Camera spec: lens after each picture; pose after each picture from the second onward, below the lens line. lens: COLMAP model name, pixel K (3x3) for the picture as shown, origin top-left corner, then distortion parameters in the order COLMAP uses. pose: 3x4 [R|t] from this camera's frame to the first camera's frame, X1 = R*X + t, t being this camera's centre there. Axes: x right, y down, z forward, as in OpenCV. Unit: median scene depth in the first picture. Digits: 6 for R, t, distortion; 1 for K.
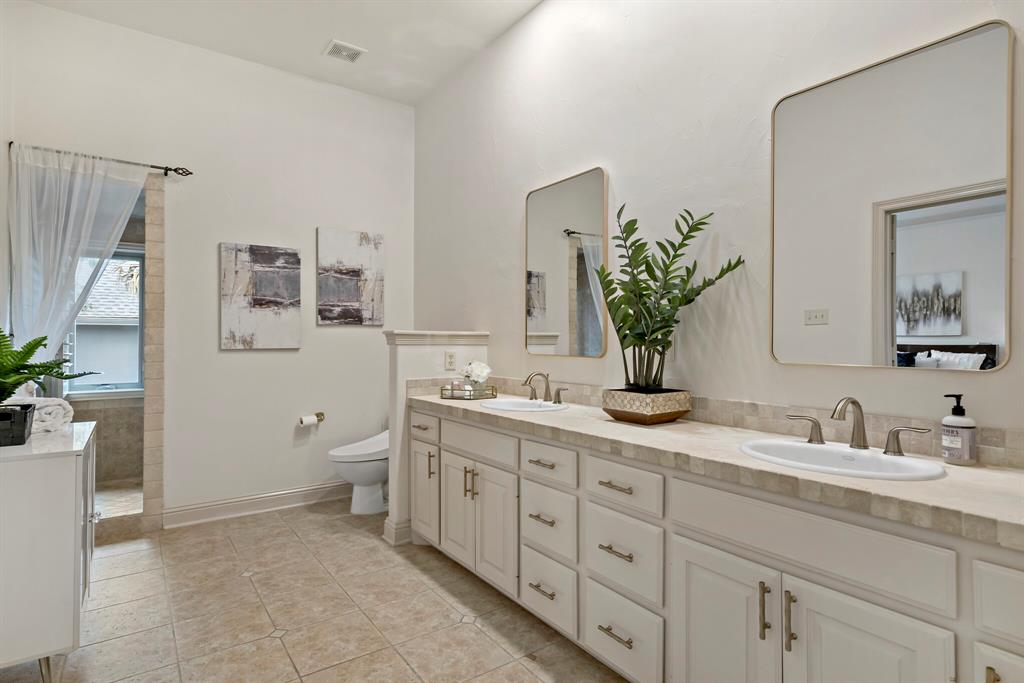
lens RADIAL K [[540.9, 0, 507.9], [0, 540.9, 339.5], [0, 0, 1]] dist [0.003084, 0.002269]
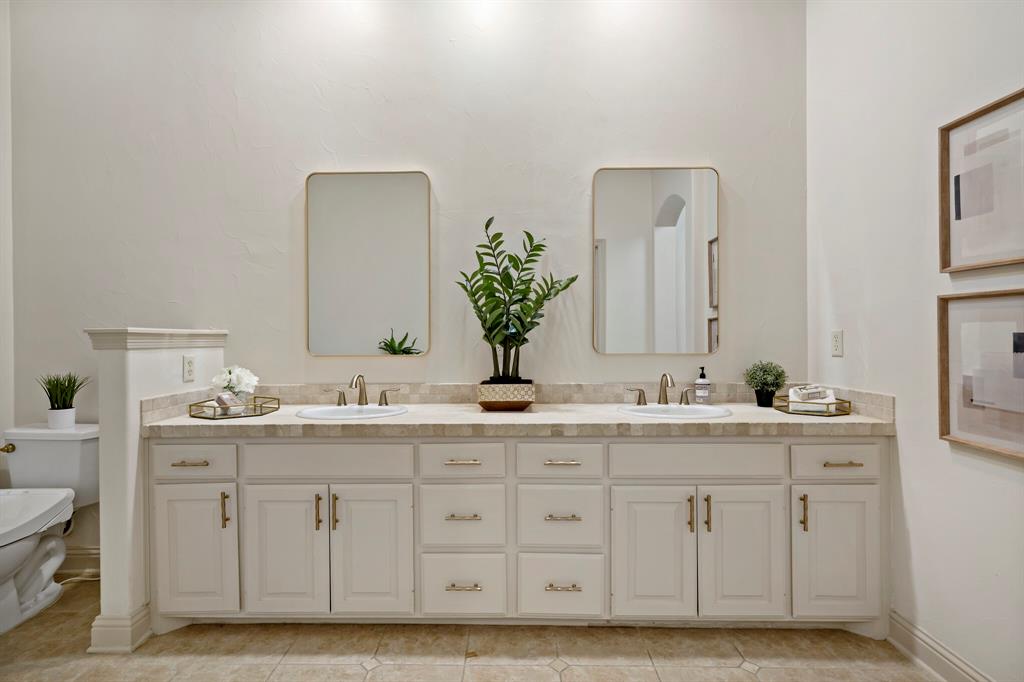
lens RADIAL K [[493.6, 0, 505.0], [0, 493.6, 339.7], [0, 0, 1]] dist [0.003213, 0.002790]
pose [[0.587893, -0.010072, 0.808876, -0.590953], [0.006305, 0.999949, 0.007869, -0.004702], [-0.808914, 0.000474, 0.587927, 0.370352]]
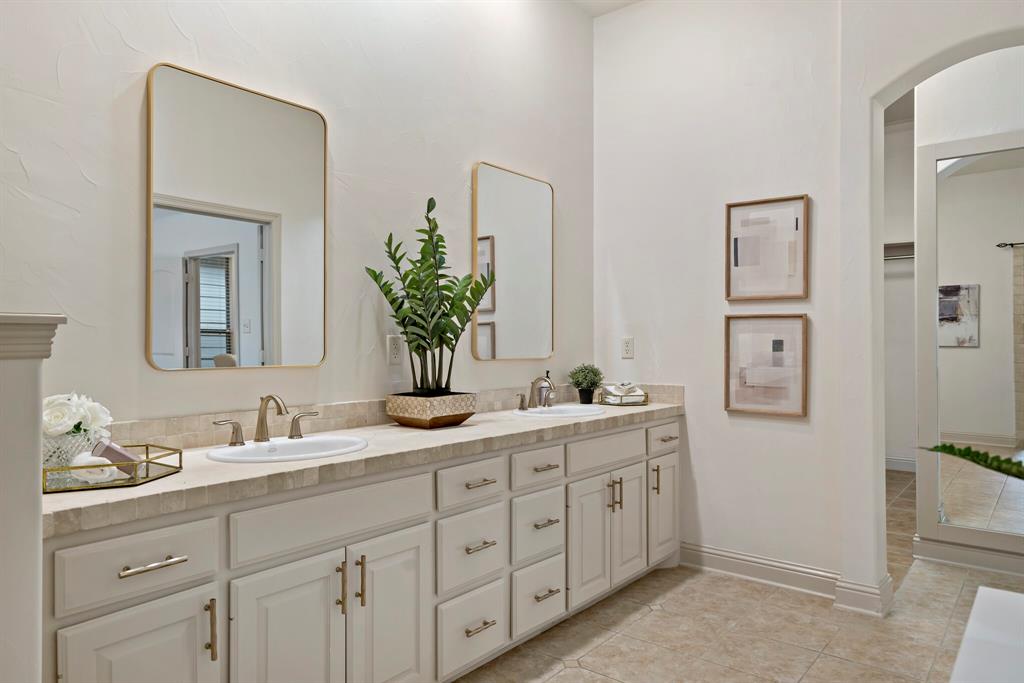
lens RADIAL K [[672.0, 0, 513.8], [0, 672.0, 343.3], [0, 0, 1]] dist [0.010673, 0.001845]
pose [[-0.275905, 0.001209, 0.961184, -0.935876], [0.002182, 0.999997, -0.000632, 0.003146], [-0.961183, 0.001923, -0.275907, 1.165723]]
